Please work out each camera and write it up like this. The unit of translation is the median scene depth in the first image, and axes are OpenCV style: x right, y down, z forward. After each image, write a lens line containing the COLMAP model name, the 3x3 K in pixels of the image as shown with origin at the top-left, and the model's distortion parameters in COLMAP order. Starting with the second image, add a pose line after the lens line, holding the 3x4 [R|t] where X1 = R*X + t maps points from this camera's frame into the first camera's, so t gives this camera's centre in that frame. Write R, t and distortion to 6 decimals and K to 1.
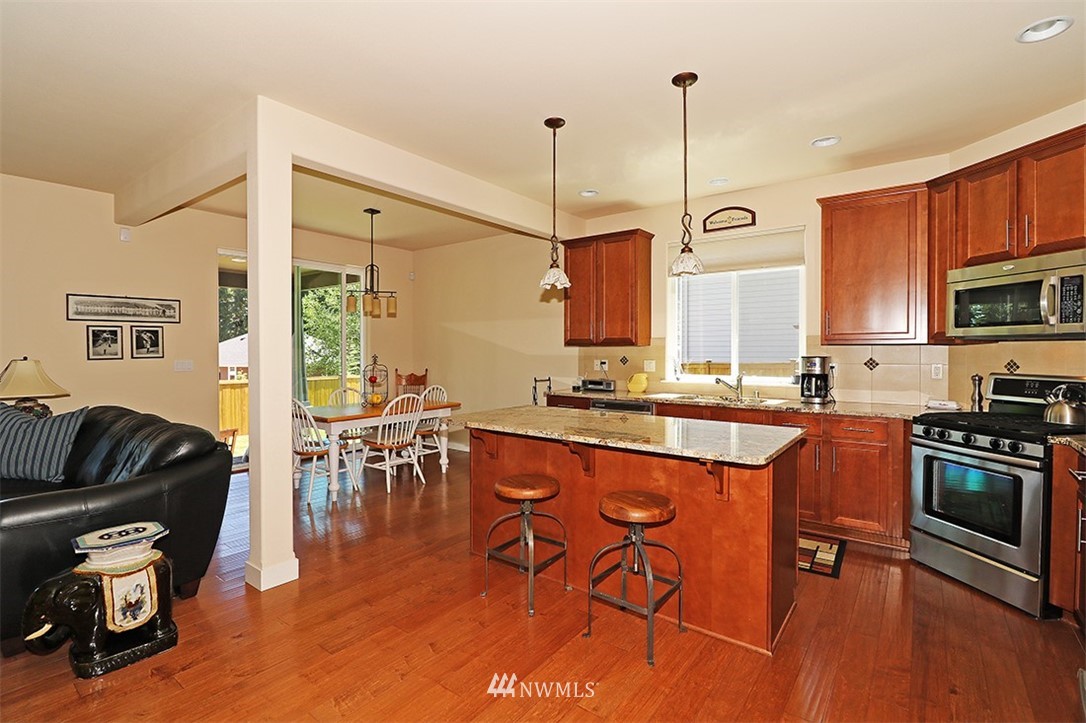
lens RADIAL K [[503.6, 0, 538.6], [0, 503.6, 357.8], [0, 0, 1]] dist [-0.003337, -0.011029]
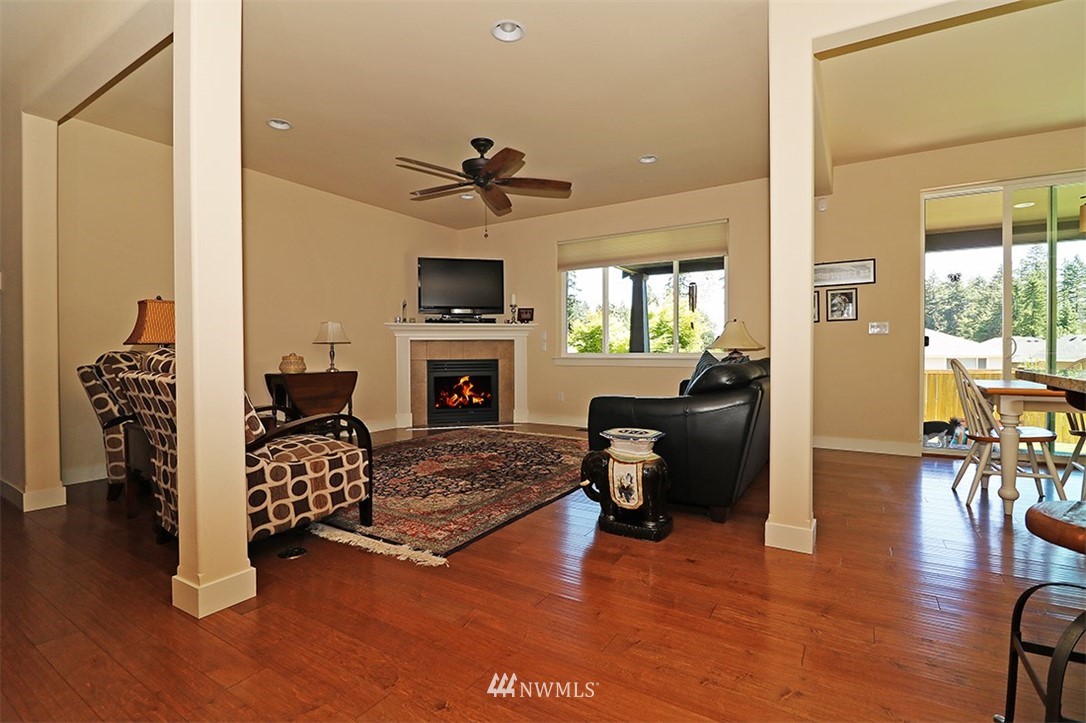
lens RADIAL K [[503.6, 0, 538.6], [0, 503.6, 357.8], [0, 0, 1]] dist [-0.003337, -0.011029]
pose [[0.091520, 0.015789, -0.995678, 0.199223], [-0.011666, 0.999823, 0.014783, 0.075604], [0.995735, 0.010262, 0.091688, 0.325335]]
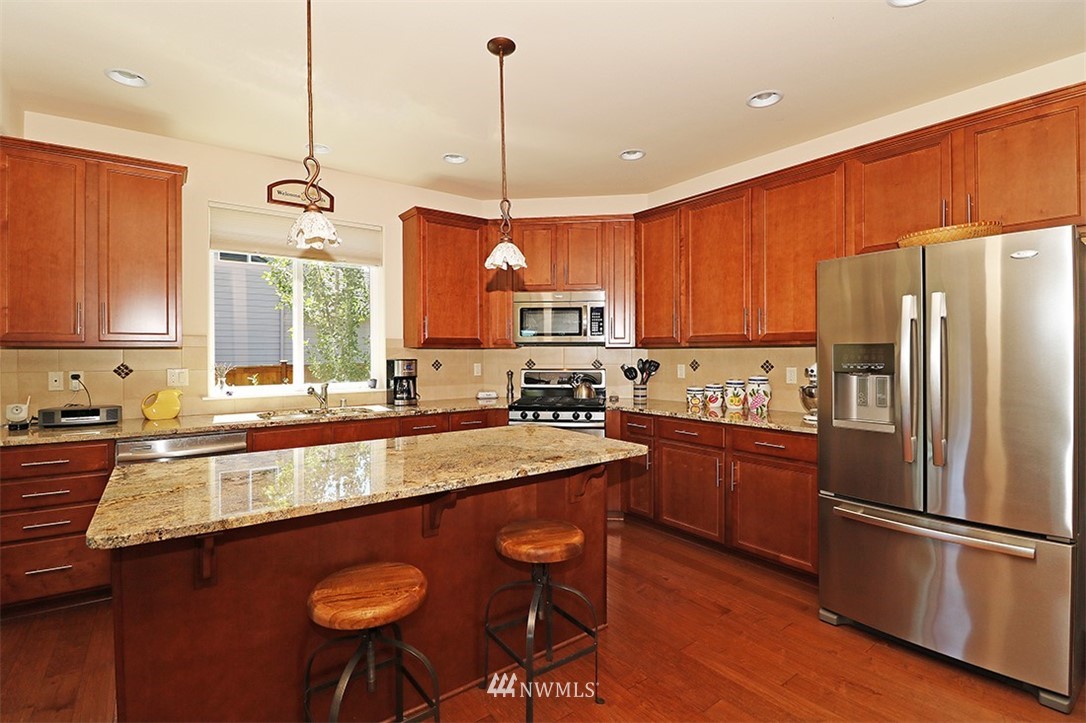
lens RADIAL K [[503.6, 0, 538.6], [0, 503.6, 357.8], [0, 0, 1]] dist [-0.003337, -0.011029]
pose [[0.275100, -0.008215, 0.961381, -0.328128], [0.018517, 0.999823, 0.003244, -0.003652], [-0.961237, 0.016910, 0.275203, 0.421847]]
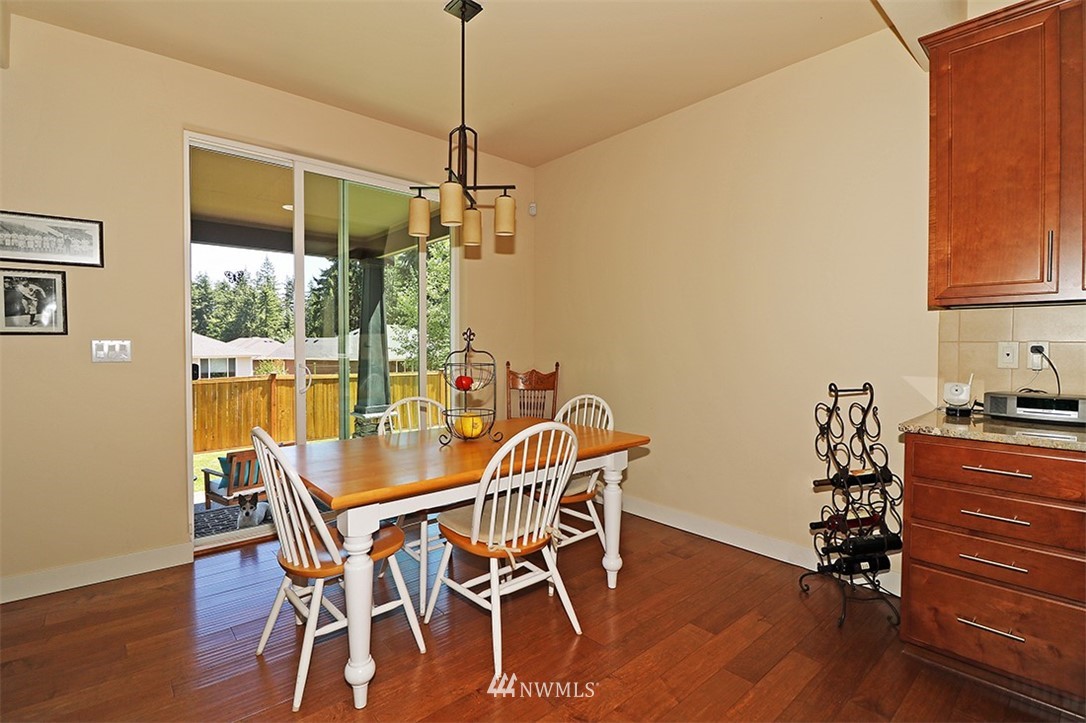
lens RADIAL K [[503.6, 0, 538.6], [0, 503.6, 357.8], [0, 0, 1]] dist [-0.003337, -0.011029]
pose [[0.980568, 0.006292, -0.196080, -0.208786], [-0.004717, 0.999953, 0.008499, 0.019012], [0.196124, -0.007409, 0.980551, 0.679865]]
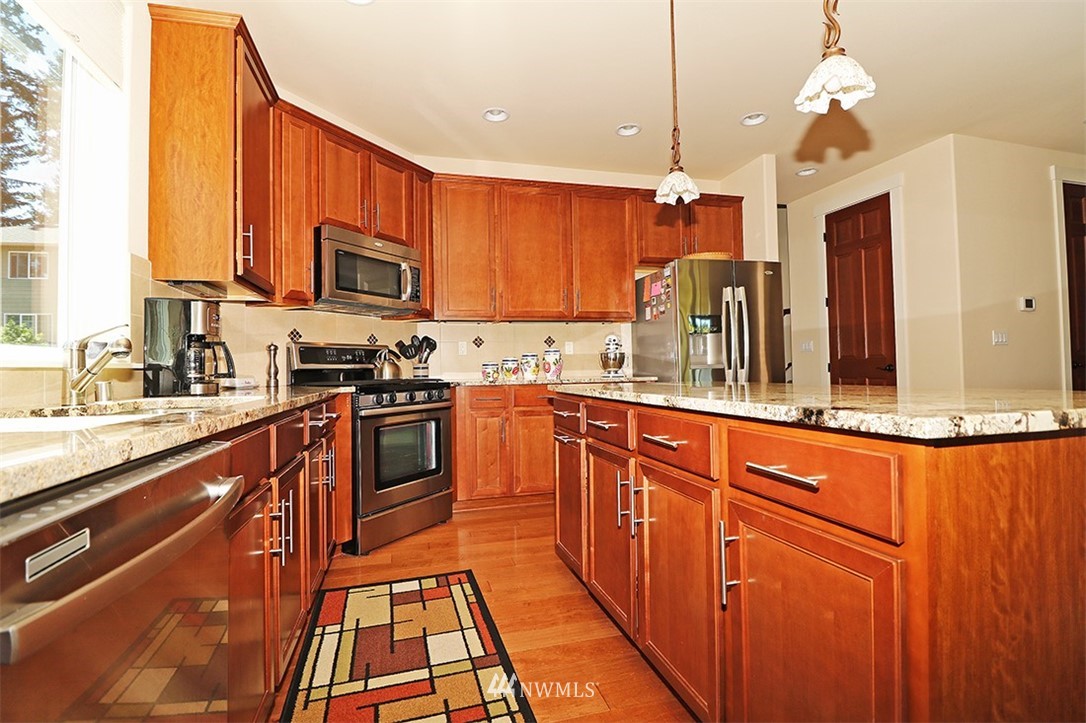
lens RADIAL K [[503.6, 0, 538.6], [0, 503.6, 357.8], [0, 0, 1]] dist [-0.003337, -0.011029]
pose [[-0.792301, 0.028287, 0.609474, -0.016548], [0.029989, 0.999523, -0.007406, 0.060410], [-0.609393, 0.012410, -0.792771, 1.092598]]
